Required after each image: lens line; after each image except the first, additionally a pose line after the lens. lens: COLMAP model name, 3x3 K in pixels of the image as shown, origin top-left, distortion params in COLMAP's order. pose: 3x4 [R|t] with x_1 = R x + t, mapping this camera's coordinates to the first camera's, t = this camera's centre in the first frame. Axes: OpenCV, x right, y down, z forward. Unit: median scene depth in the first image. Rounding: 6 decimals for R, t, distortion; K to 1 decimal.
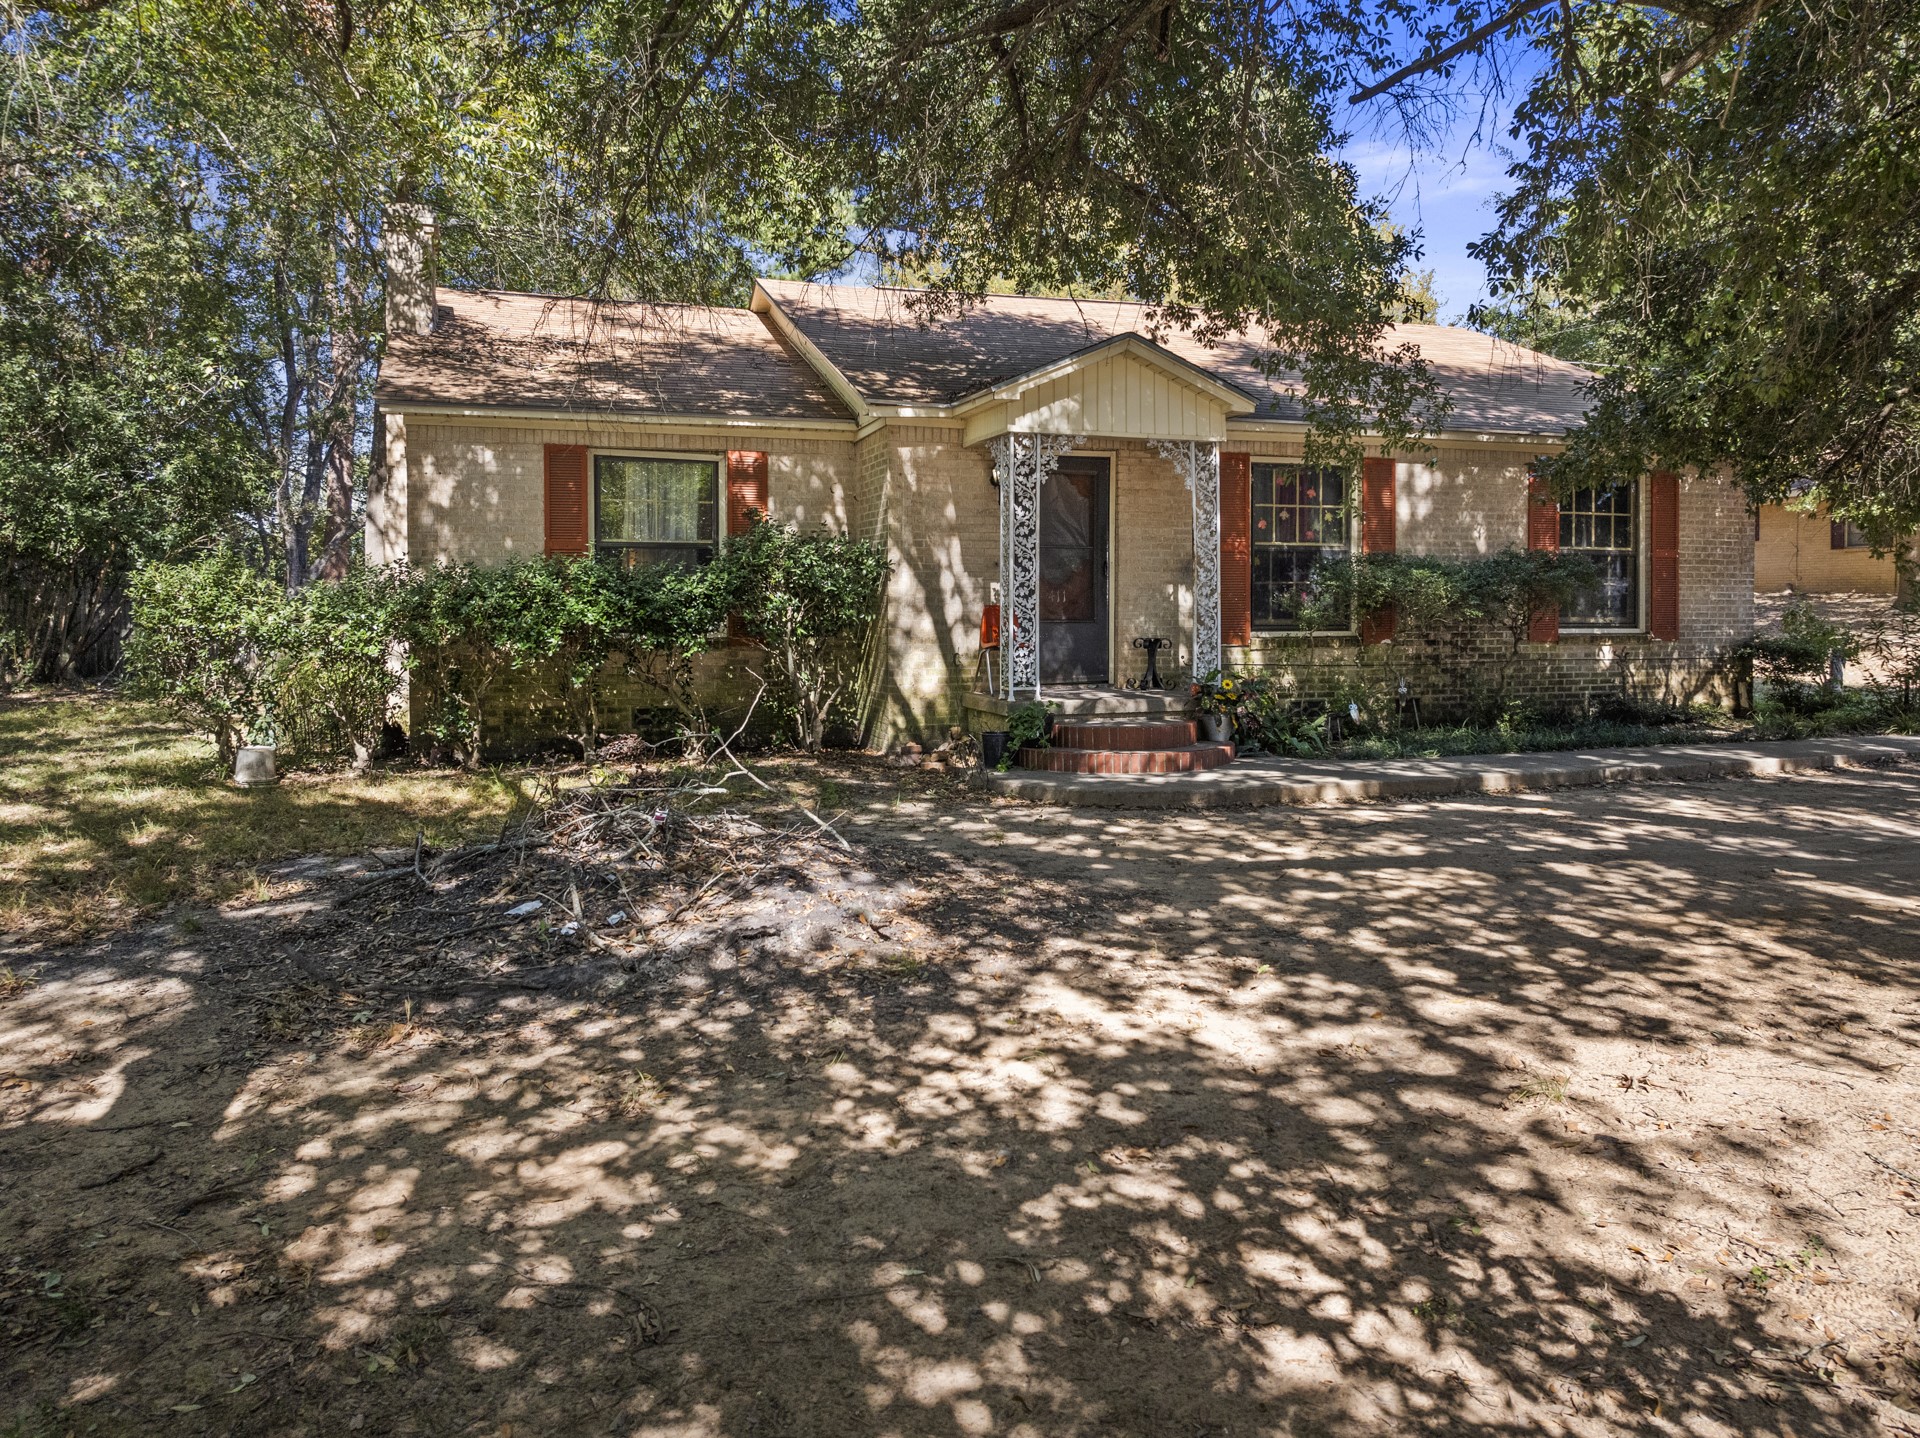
lens RADIAL K [[1338.7, 0, 958.9], [0, 1338.7, 609.0], [0, 0, 1]] dist [0.000447, -0.000910]
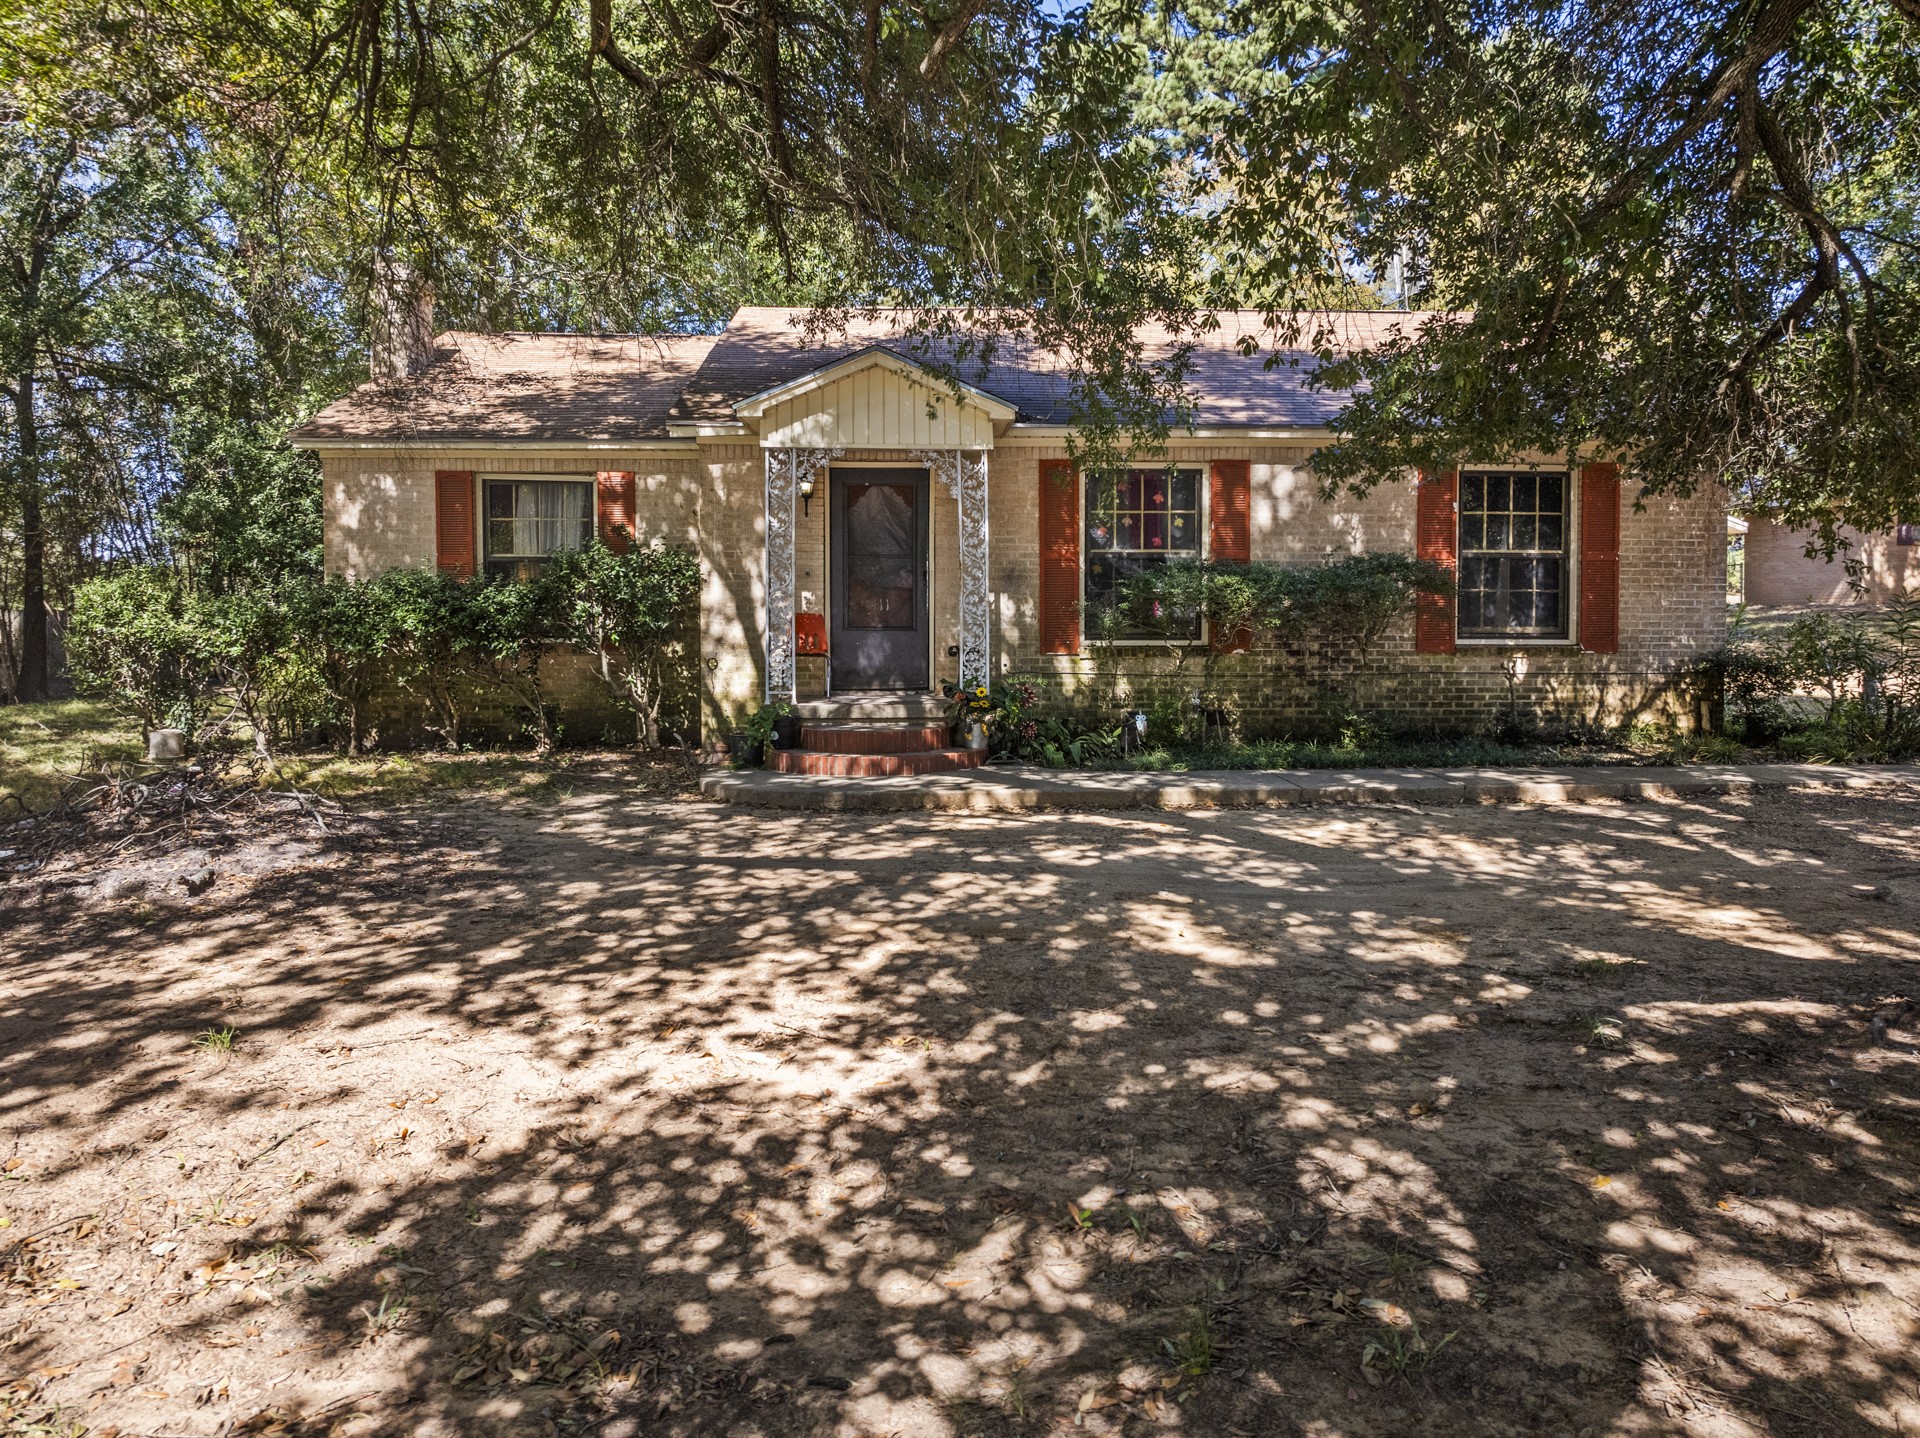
lens RADIAL K [[1324.5, 0, 957.5], [0, 1324.5, 663.8], [0, 0, 1]] dist [0.000194, 0.009331]
pose [[0.964057, 0.009642, -0.265519, 0.420532], [-0.000679, 0.999427, 0.033830, 0.001393], [0.265693, -0.032434, 0.963512, 0.034089]]
